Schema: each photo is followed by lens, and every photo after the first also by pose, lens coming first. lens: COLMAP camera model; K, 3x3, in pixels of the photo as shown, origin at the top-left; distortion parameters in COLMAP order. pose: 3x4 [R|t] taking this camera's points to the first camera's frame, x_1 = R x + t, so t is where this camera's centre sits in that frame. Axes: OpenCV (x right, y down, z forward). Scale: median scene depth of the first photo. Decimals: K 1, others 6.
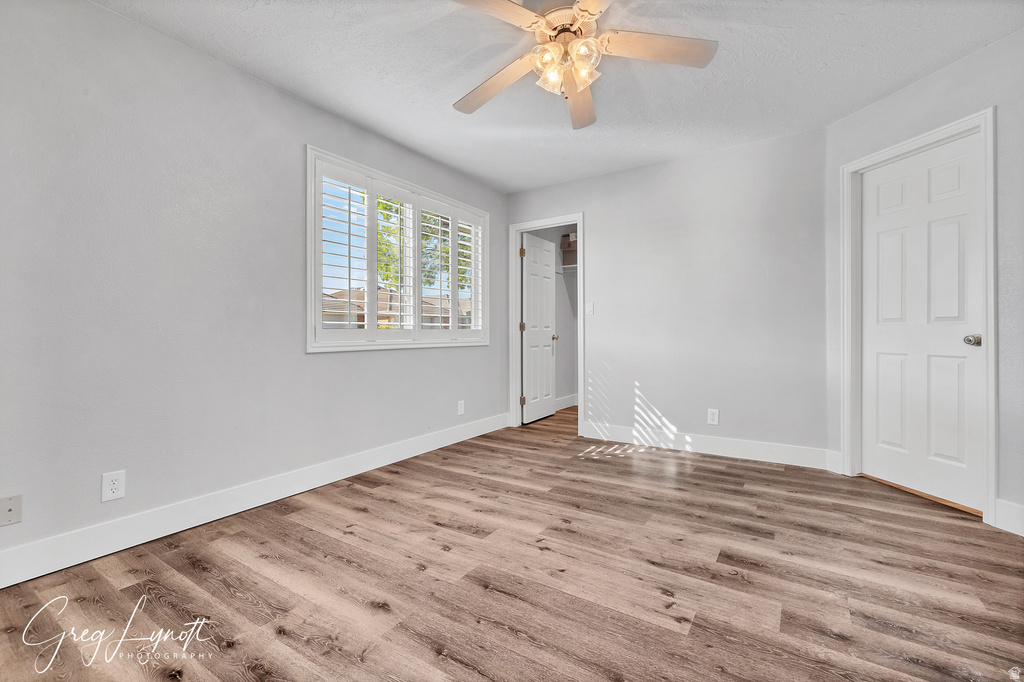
lens RADIAL K [[442.4, 0, 511.3], [0, 442.4, 334.9], [0, 0, 1]] dist [0.003516, 0.000219]
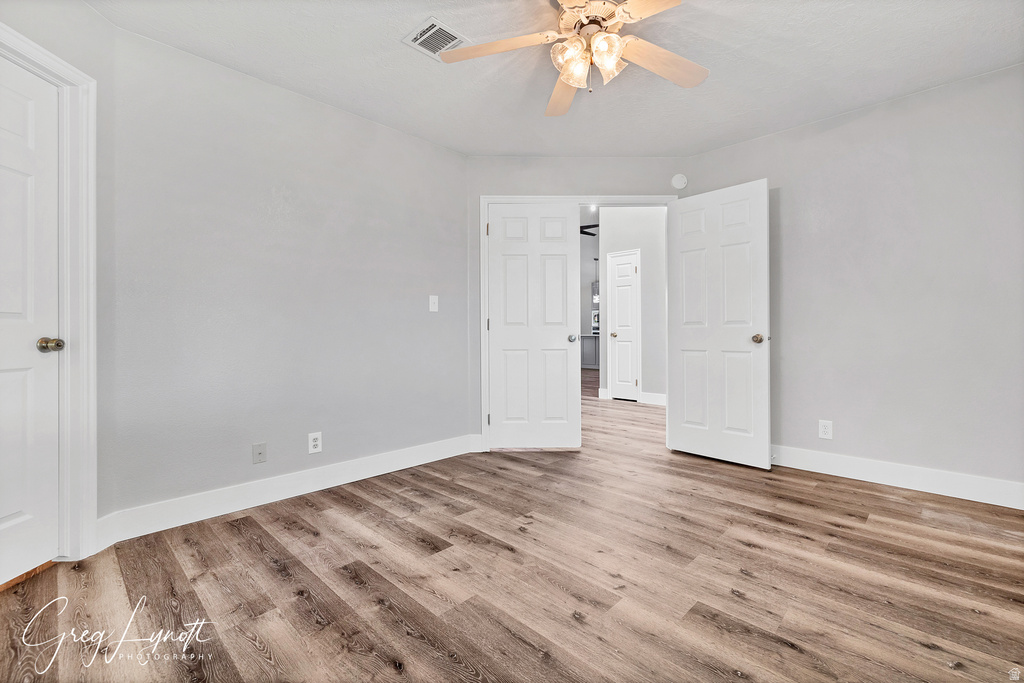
lens RADIAL K [[442.4, 0, 516.1], [0, 442.4, 336.3], [0, 0, 1]] dist [0.003516, 0.000219]
pose [[-0.983684, 0.005306, 0.179825, 0.114315], [0.008152, 0.999853, 0.015089, -0.011051], [-0.179718, 0.016309, -0.983583, 1.988355]]
